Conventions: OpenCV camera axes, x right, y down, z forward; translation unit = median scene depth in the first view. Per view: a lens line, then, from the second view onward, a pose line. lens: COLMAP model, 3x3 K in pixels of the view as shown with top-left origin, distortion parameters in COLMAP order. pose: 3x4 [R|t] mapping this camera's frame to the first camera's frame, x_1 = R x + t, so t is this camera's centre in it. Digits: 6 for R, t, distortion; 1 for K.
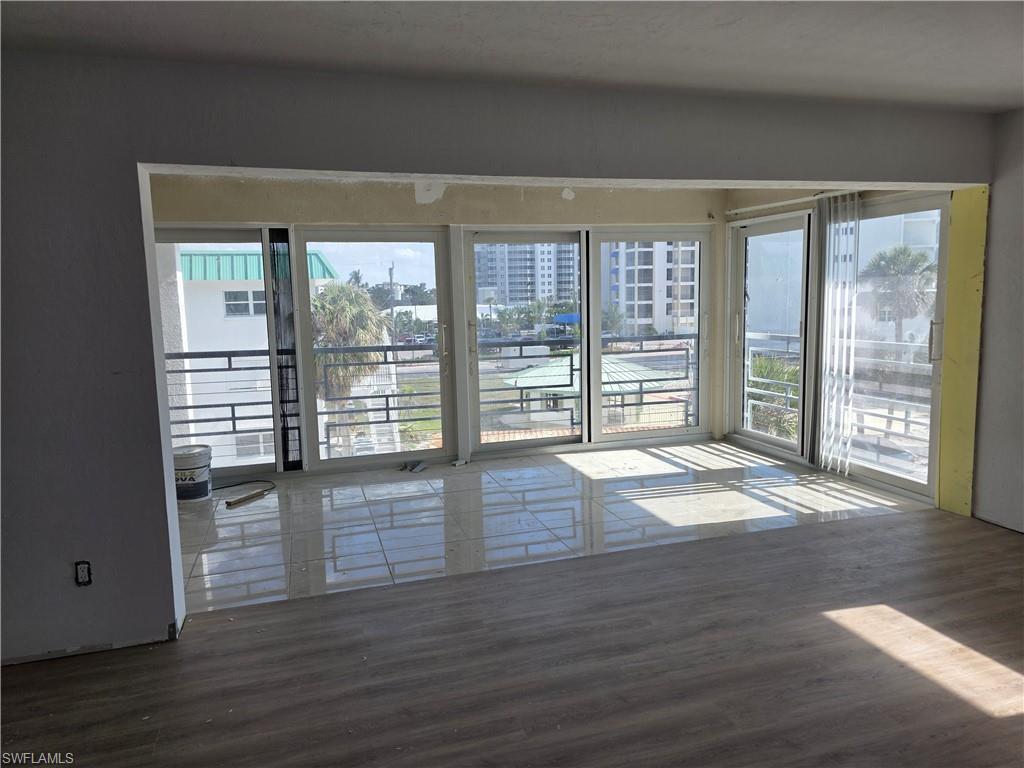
lens RADIAL K [[686.8, 0, 509.7], [0, 686.8, 378.1], [0, 0, 1]] dist [0.061065, -0.003822]
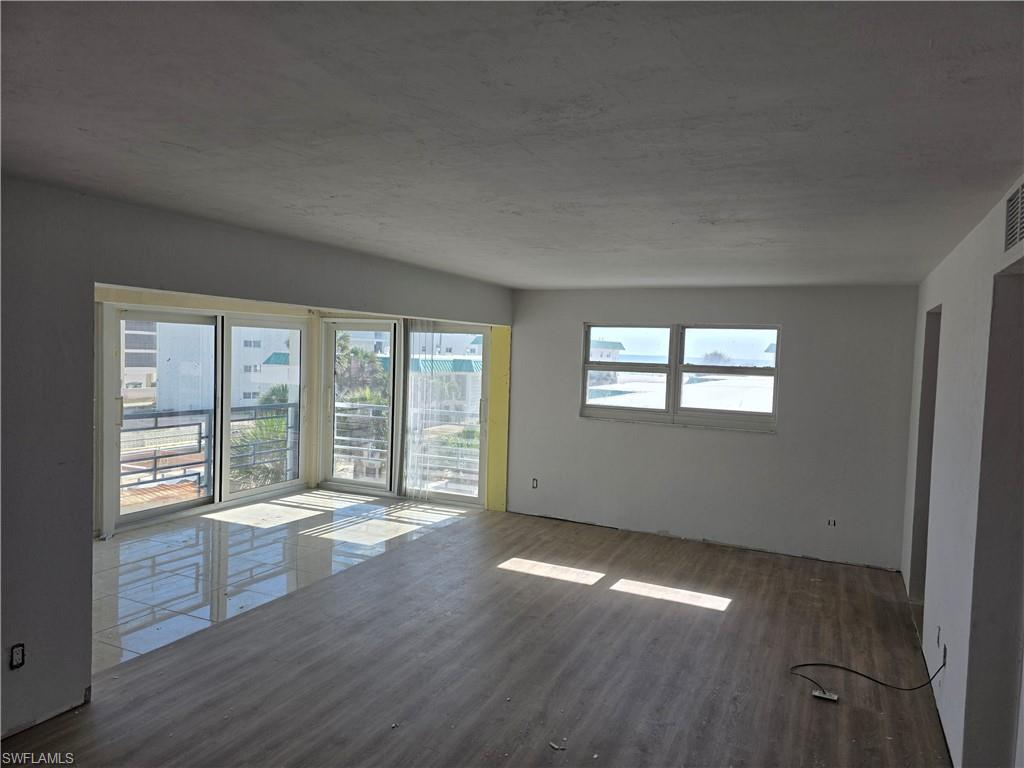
lens RADIAL K [[686.8, 0, 514.5], [0, 686.8, 387.7], [0, 0, 1]] dist [0.061065, -0.003822]
pose [[0.679215, 0.006870, 0.733907, -0.458020], [0.040783, 0.998058, -0.047086, -0.022638], [-0.732805, 0.061913, 0.677616, -0.151846]]
